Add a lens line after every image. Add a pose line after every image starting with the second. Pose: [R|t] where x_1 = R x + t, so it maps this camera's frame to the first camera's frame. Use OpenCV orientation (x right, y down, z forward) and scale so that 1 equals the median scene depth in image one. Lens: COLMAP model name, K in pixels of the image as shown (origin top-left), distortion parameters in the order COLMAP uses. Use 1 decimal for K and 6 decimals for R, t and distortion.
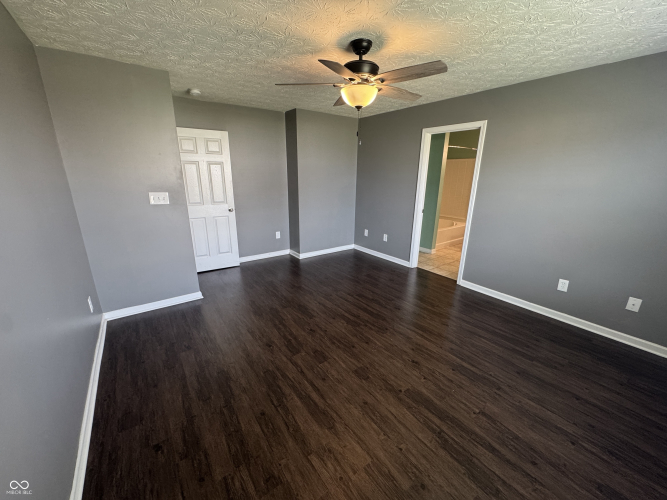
lens RADIAL K [[266.6, 0, 333.5], [0, 266.6, 250.0], [0, 0, 1]] dist [0.000129, -0.000077]
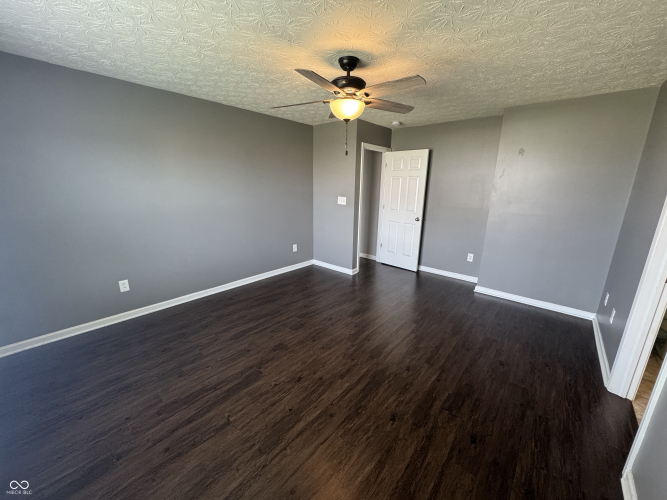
lens RADIAL K [[266.6, 0, 333.5], [0, 266.6, 250.0], [0, 0, 1]] dist [0.000129, -0.000077]
pose [[0.222055, 0.227559, -0.948108, 1.235058], [-0.285898, 0.944839, 0.159815, -0.216893], [0.932177, 0.235574, 0.274865, 0.819407]]
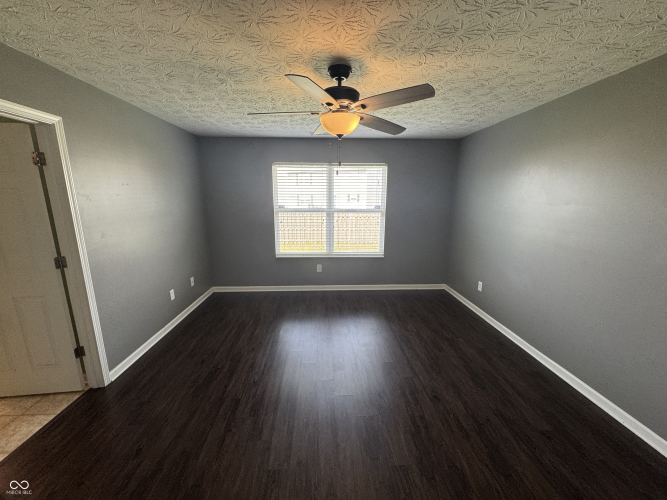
lens RADIAL K [[266.6, 0, 333.5], [0, 266.6, 250.0], [0, 0, 1]] dist [0.000129, -0.000077]
pose [[-0.830629, -0.125511, 0.542497, -0.449818], [0.144013, 0.892694, 0.427034, -0.604378], [-0.537881, 0.432833, -0.723422, 1.922811]]
